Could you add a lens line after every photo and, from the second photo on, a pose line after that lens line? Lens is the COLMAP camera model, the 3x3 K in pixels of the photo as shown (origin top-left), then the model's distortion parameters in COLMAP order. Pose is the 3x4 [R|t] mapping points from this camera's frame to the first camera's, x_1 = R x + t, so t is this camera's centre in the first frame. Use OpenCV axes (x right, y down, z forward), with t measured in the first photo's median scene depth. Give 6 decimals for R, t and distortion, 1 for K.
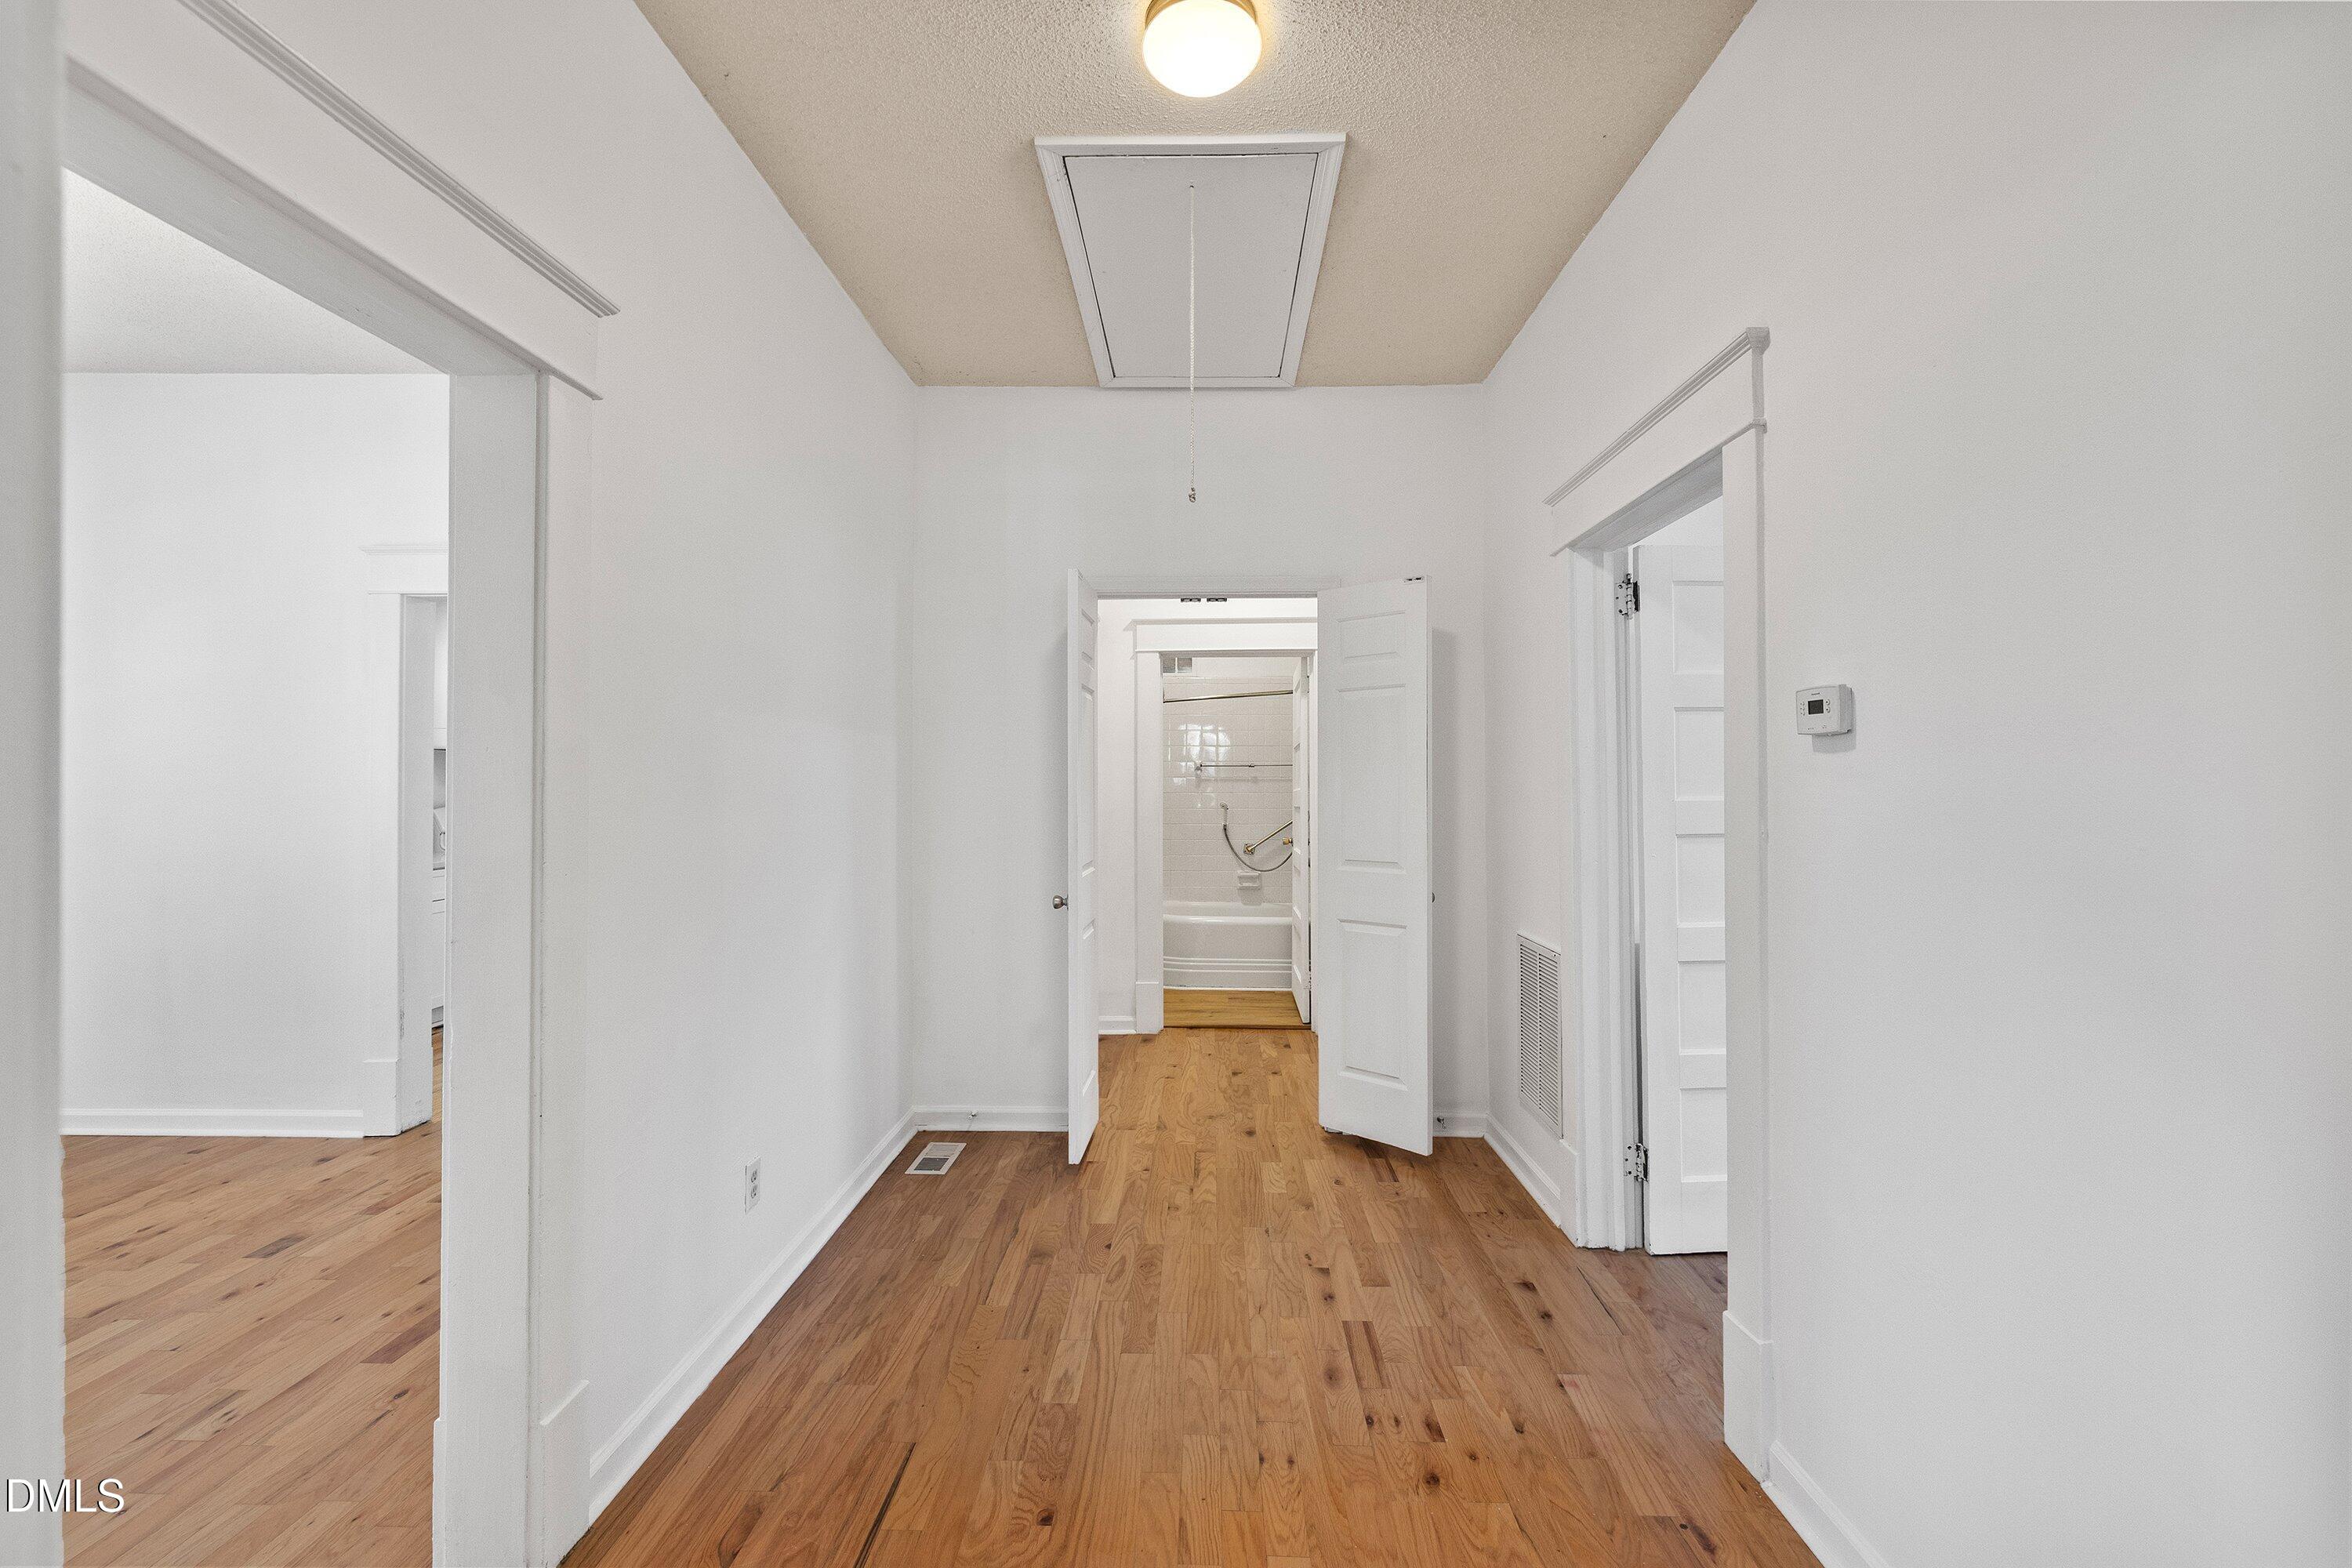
lens RADIAL K [[997.0, 0, 1179.5], [0, 997.0, 784.4], [0, 0, 1]] dist [0.000578, 0.000143]
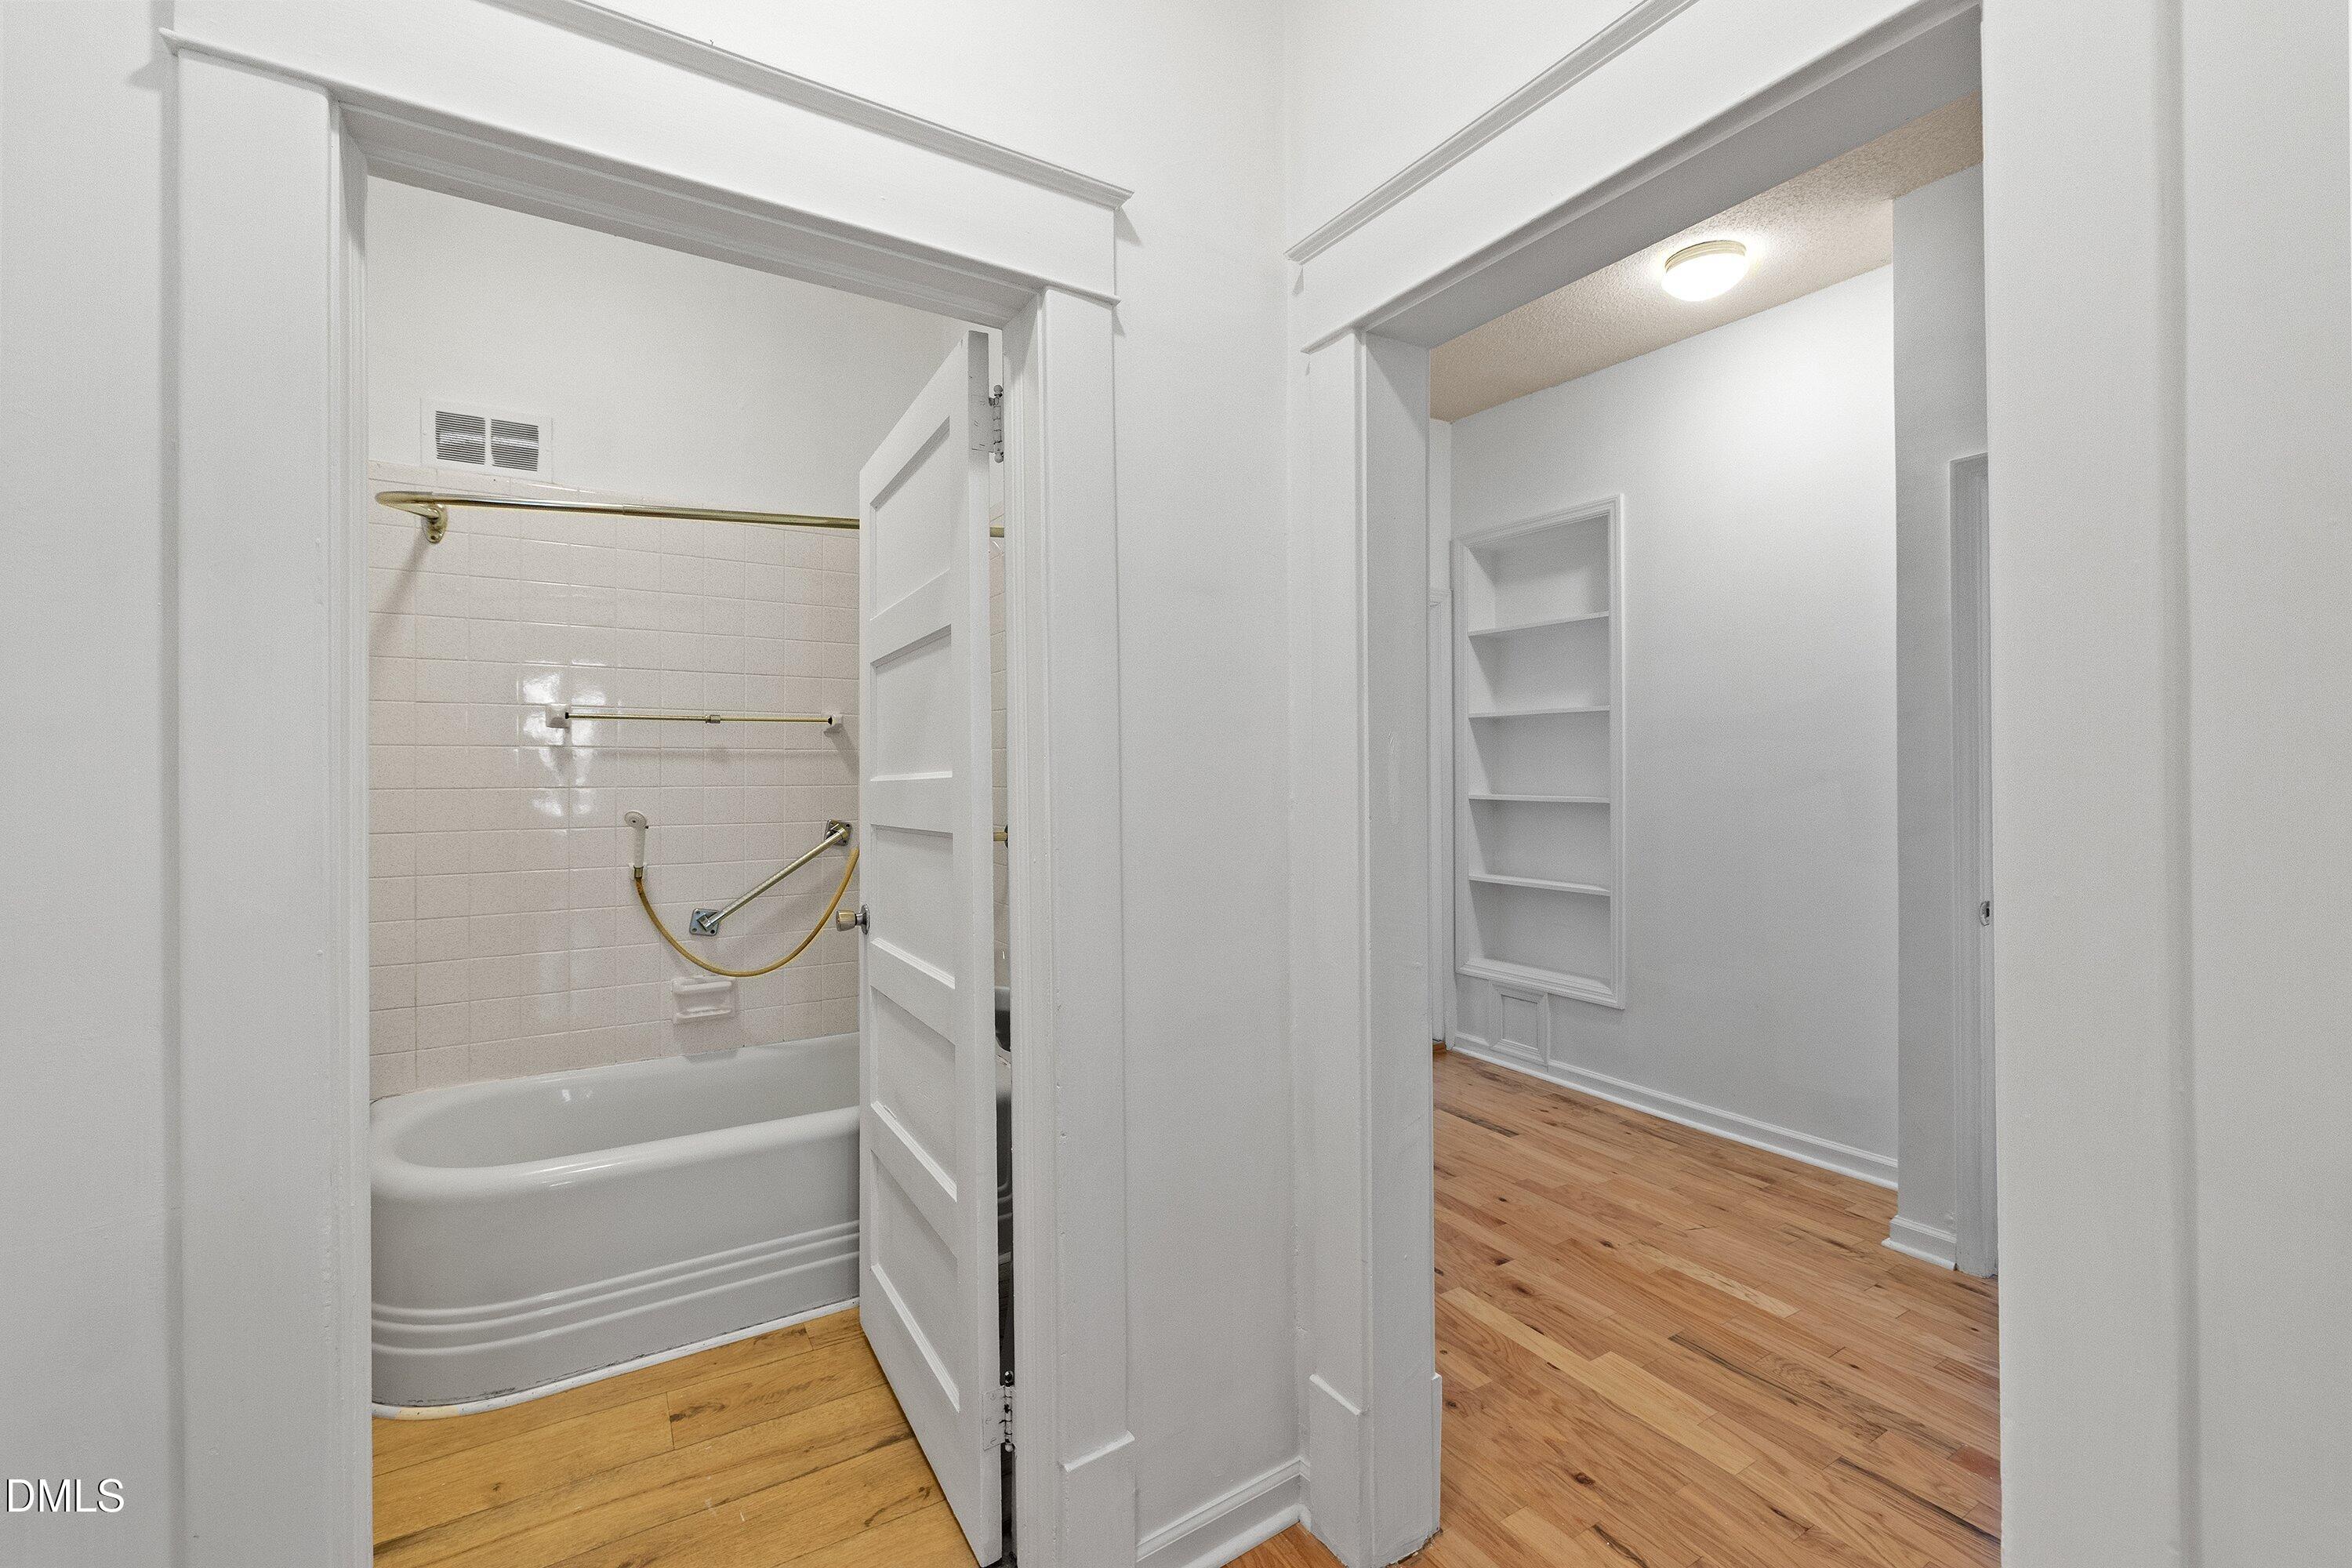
lens RADIAL K [[997.0, 0, 1179.5], [0, 997.0, 784.4], [0, 0, 1]] dist [0.000578, 0.000143]
pose [[0.835732, -0.006396, 0.549100, 0.008764], [-0.000514, 0.999923, 0.012429, 0.002911], [-0.549137, -0.010670, 0.835664, 0.557073]]
